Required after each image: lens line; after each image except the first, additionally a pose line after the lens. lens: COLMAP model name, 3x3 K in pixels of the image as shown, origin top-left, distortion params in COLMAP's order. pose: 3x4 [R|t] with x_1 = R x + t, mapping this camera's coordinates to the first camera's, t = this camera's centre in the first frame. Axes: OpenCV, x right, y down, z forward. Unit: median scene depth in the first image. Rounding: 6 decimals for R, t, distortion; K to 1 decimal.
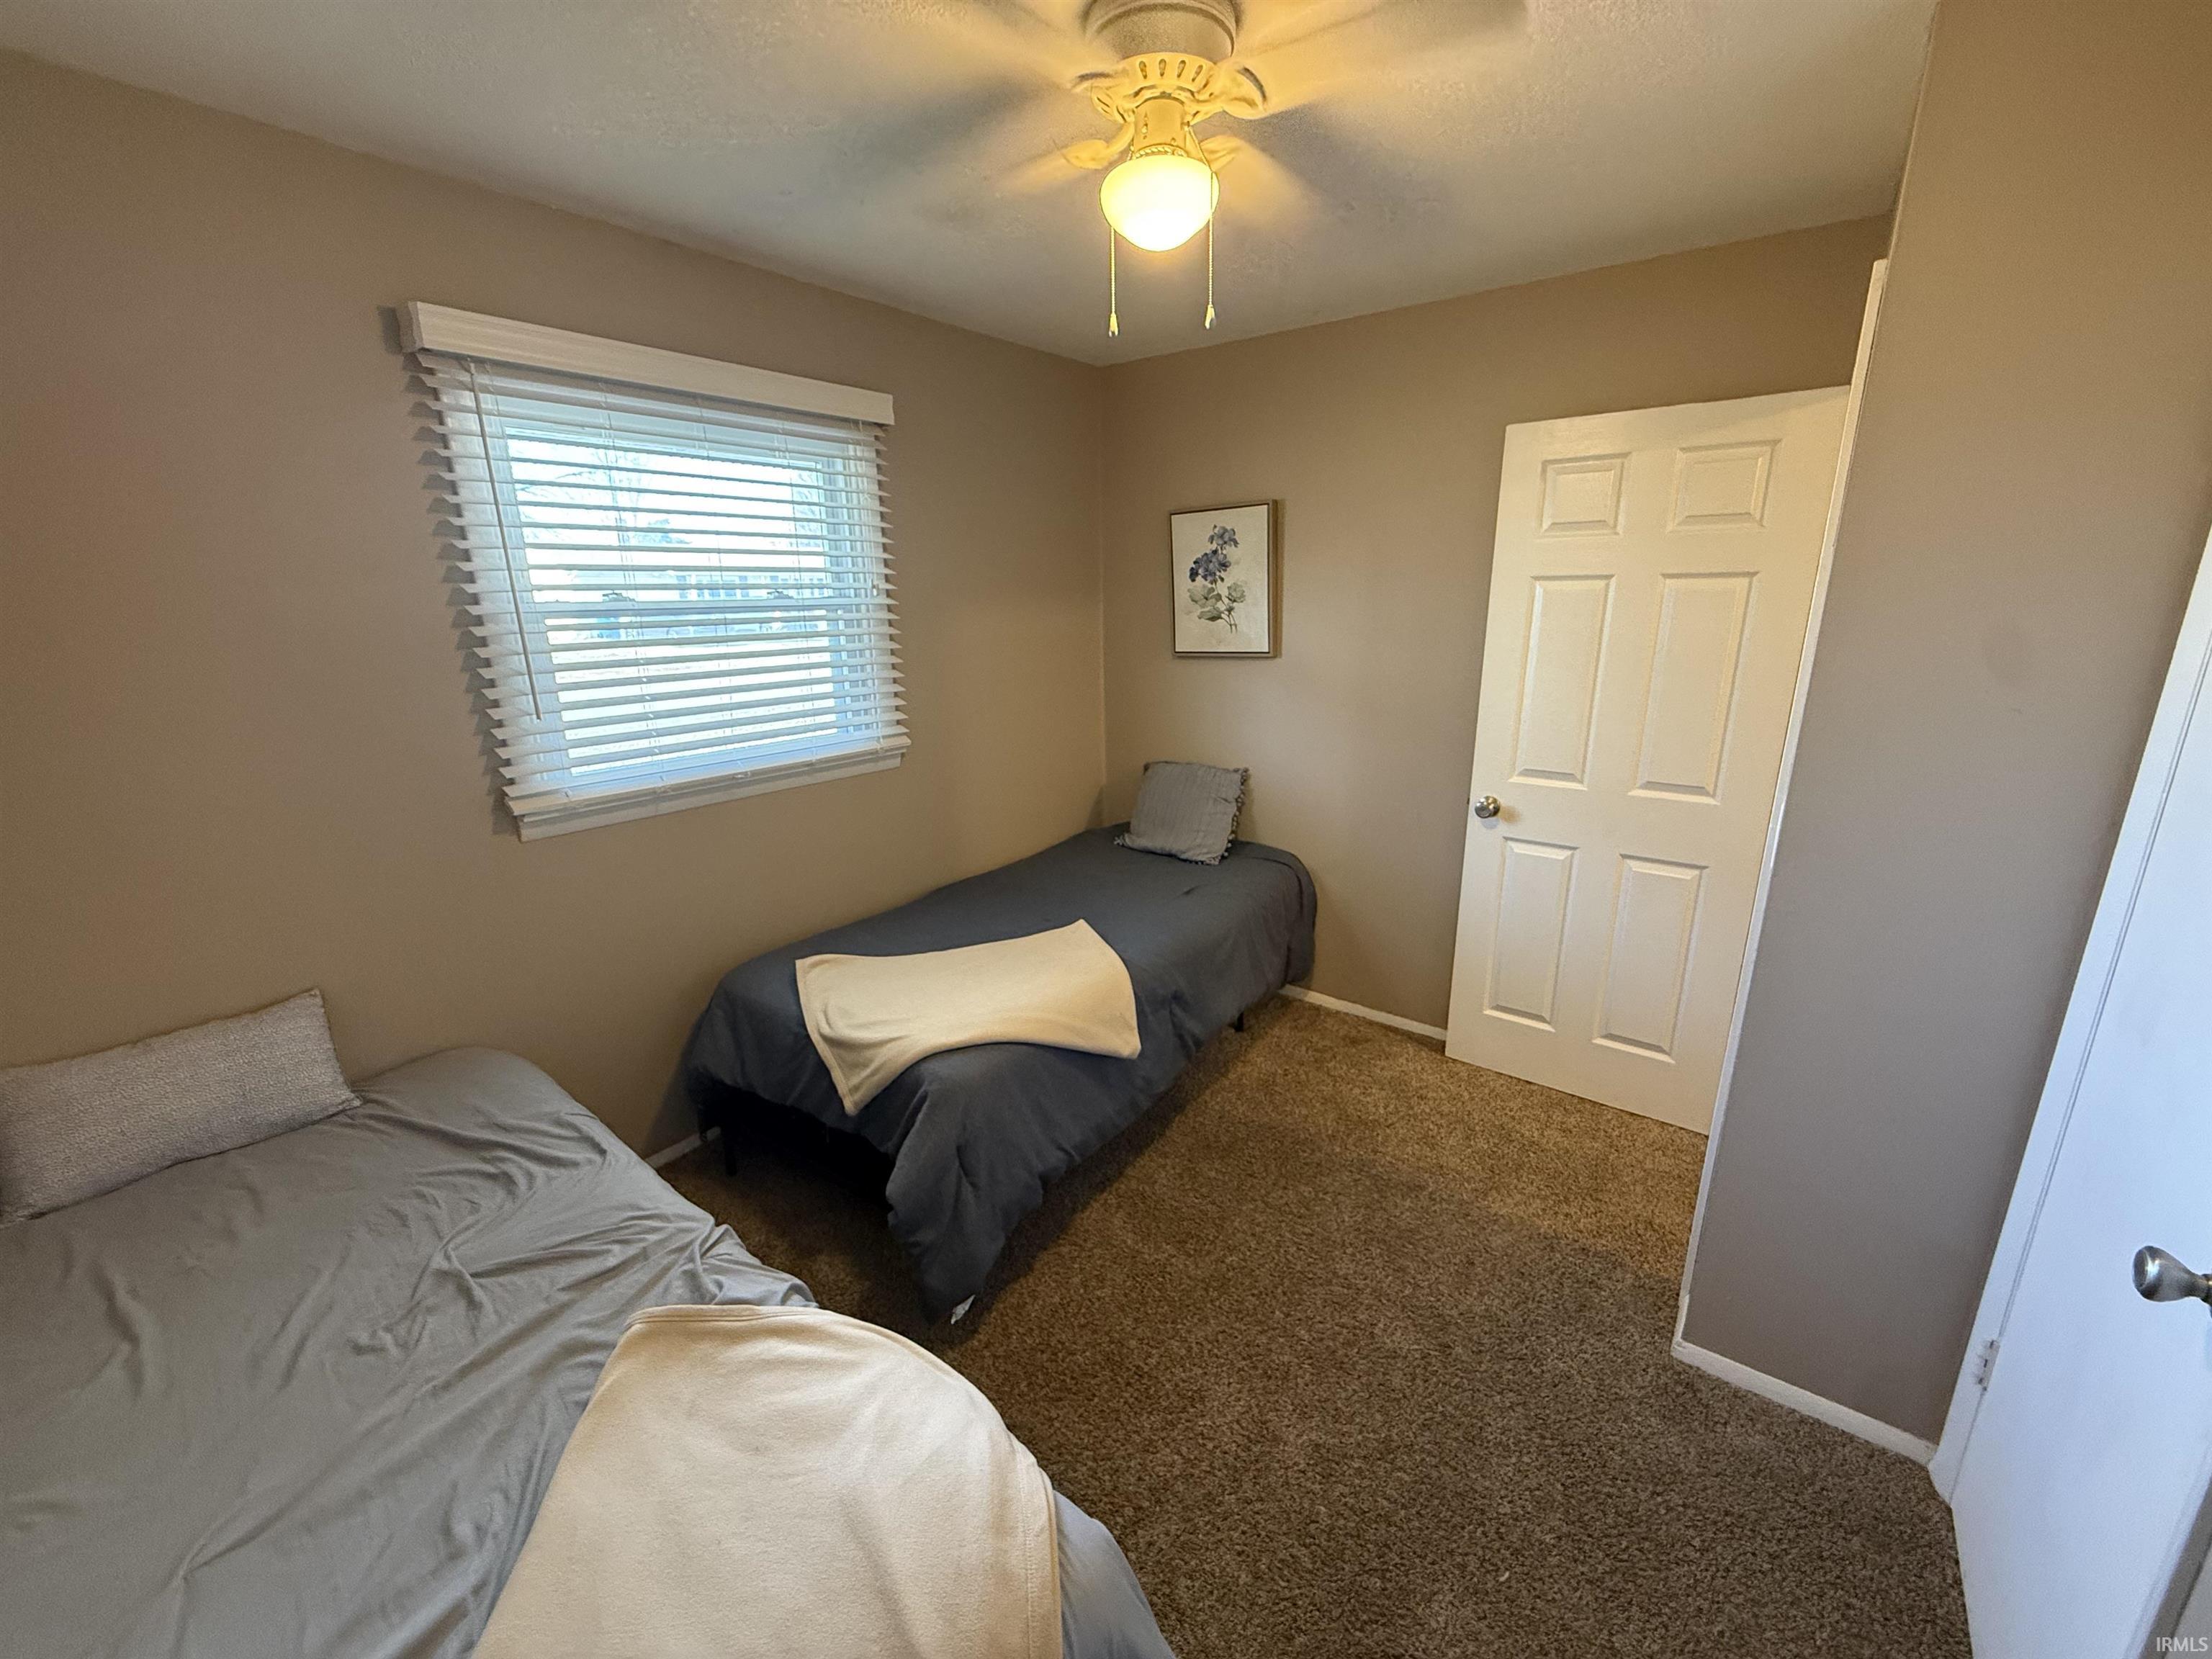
lens RADIAL K [[881.6, 0, 1105.7], [0, 881.6, 826.5], [0, 0, 1]] dist [0.001027, -0.000403]
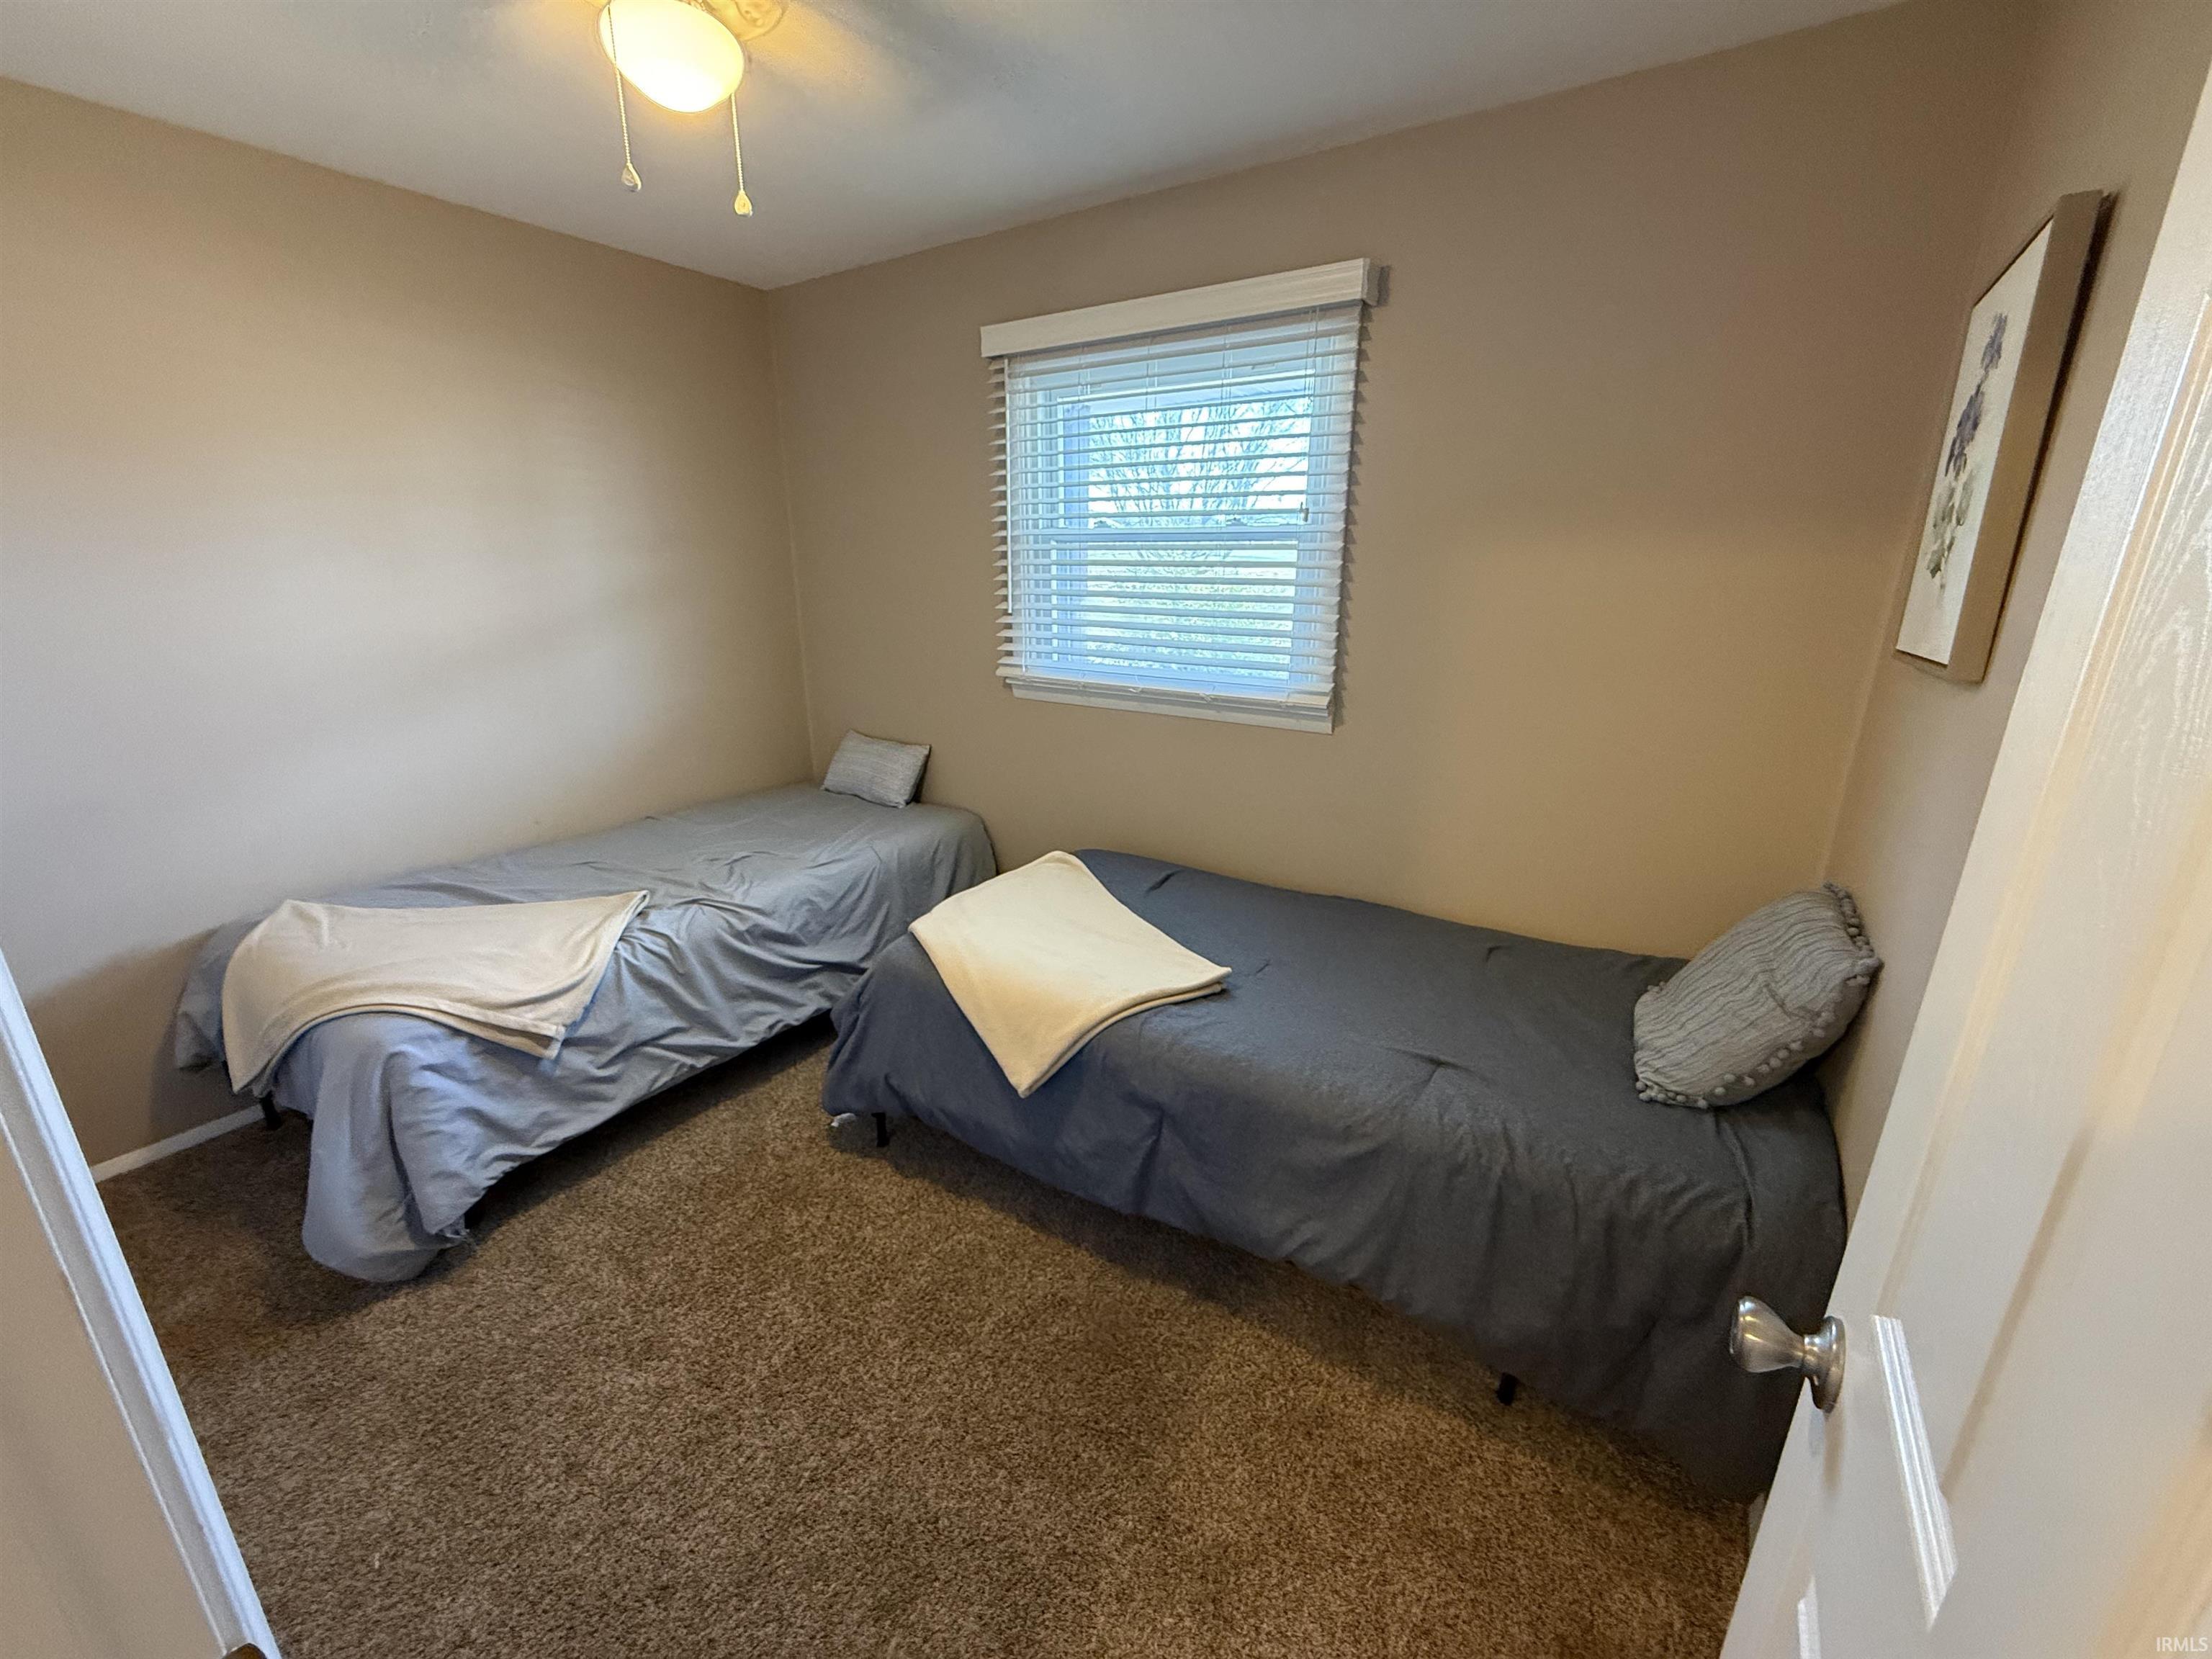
lens RADIAL K [[881.6, 0, 1099.7], [0, 881.6, 815.0], [0, 0, 1]] dist [0.001027, -0.000403]
pose [[0.069361, 0.321372, -0.944410, 0.629561], [-0.242800, 0.923660, 0.296479, -0.214106], [0.967593, 0.208739, 0.142095, 0.777414]]
